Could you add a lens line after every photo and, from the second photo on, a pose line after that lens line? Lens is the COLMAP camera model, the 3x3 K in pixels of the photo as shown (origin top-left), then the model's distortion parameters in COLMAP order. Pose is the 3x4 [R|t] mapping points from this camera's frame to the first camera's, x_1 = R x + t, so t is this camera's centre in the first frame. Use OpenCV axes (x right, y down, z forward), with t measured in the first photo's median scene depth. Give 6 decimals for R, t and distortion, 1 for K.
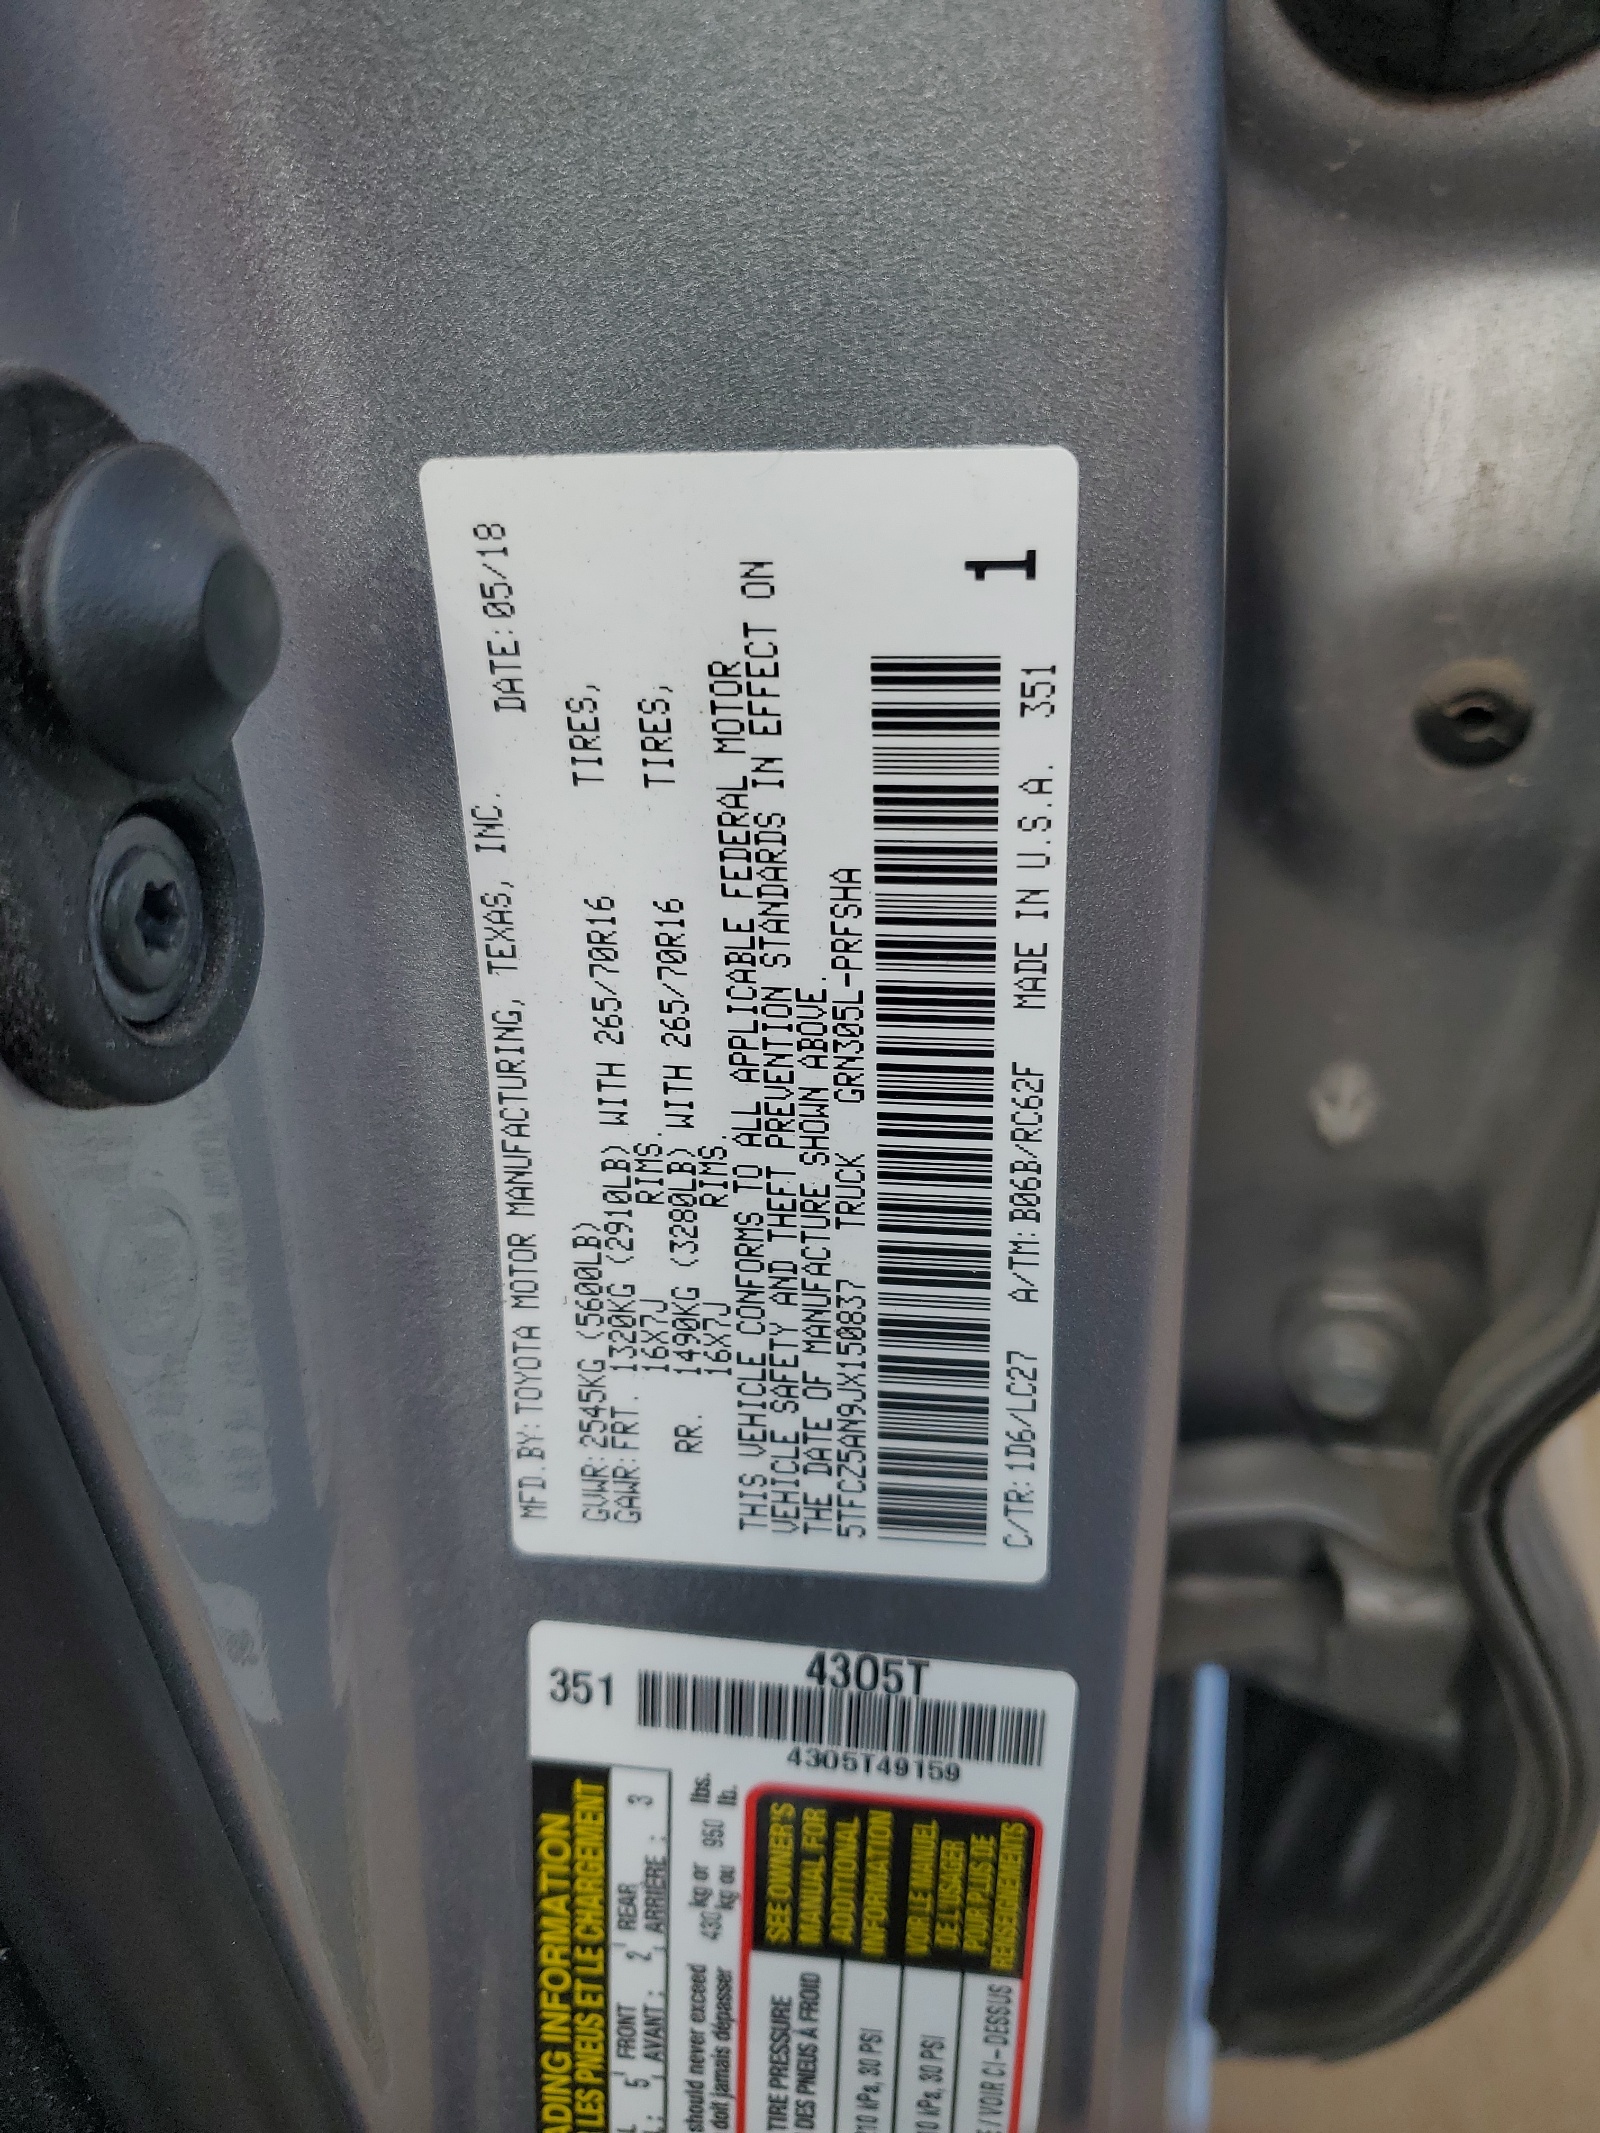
lens RADIAL K [[1732.0, 0, 800.0], [0, 1732.0, 1066.5], [0, 0, 1]] dist [-0.008789, -0.008974]
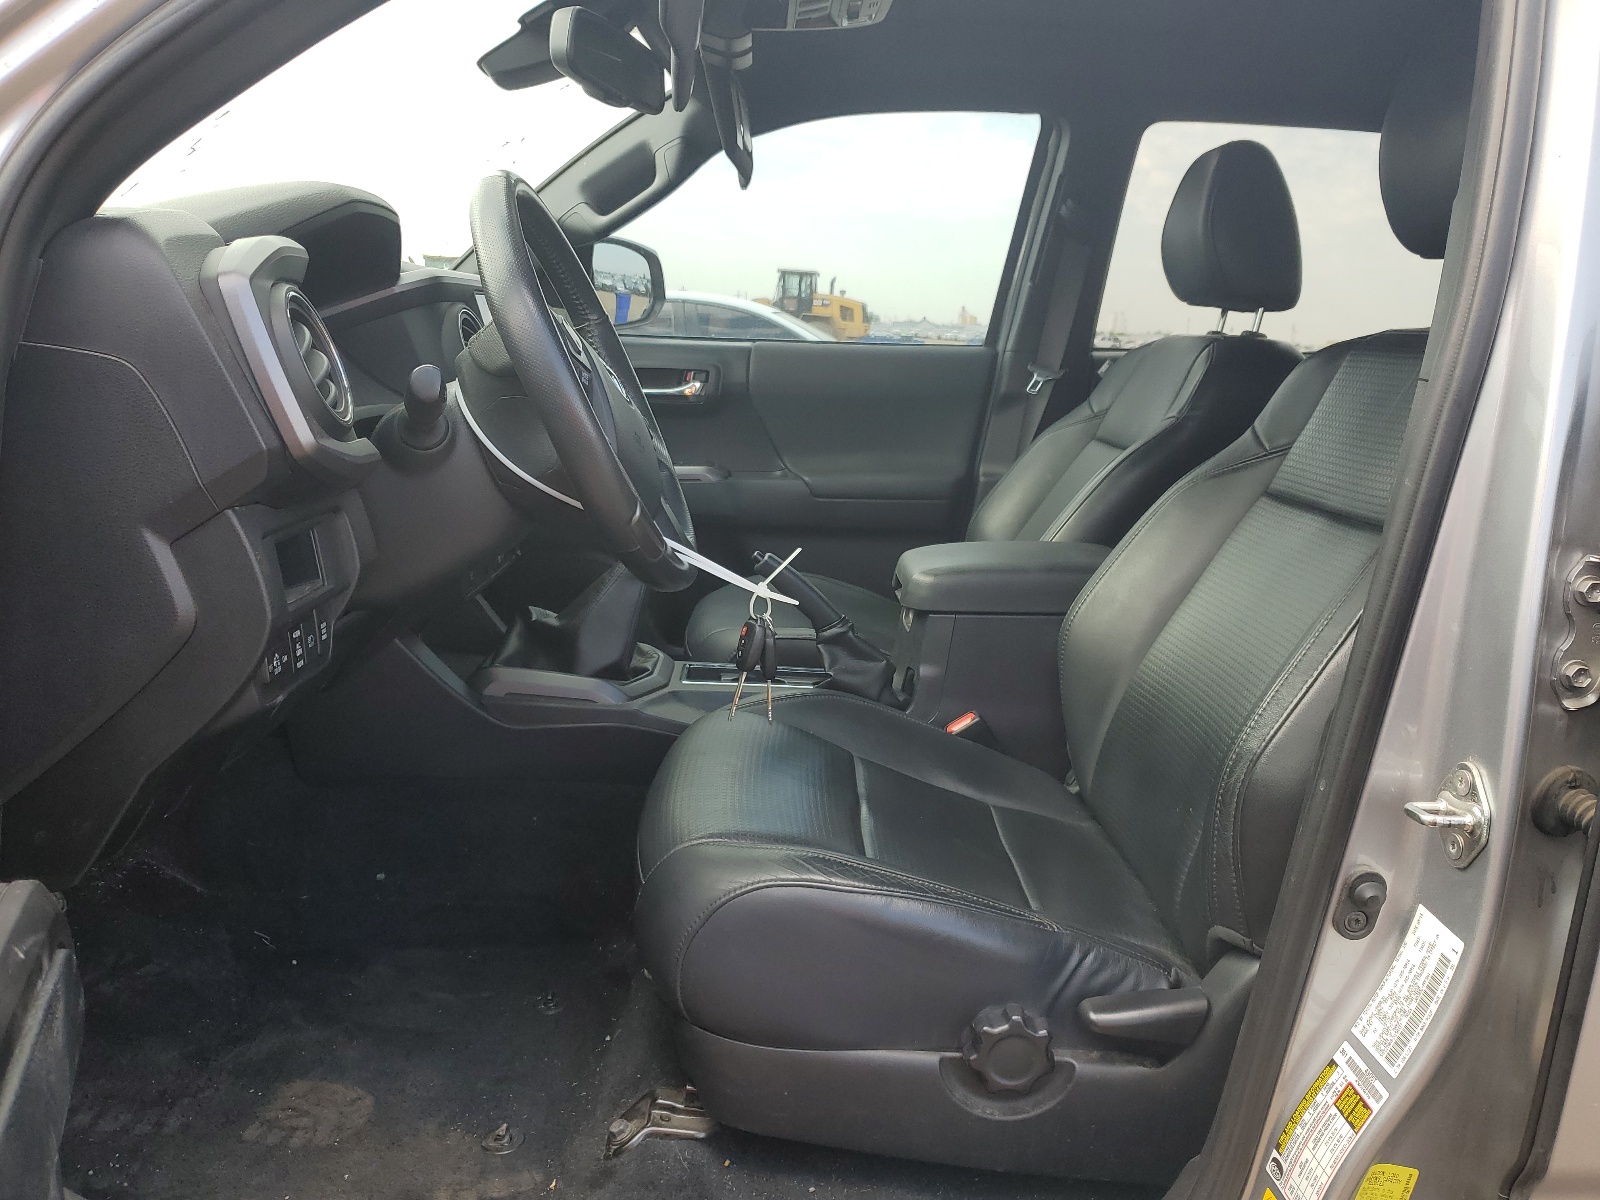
lens RADIAL K [[1199.5, 0, 800.0], [0, 1199.5, 600.0], [0, 0, 1]] dist [-0.000510, 0.001000]
pose [[0.219283, 0.324477, -0.920125, 3.340442], [-0.648043, 0.753434, 0.111253, -0.130155], [0.729353, 0.571884, 0.375490, -3.535479]]
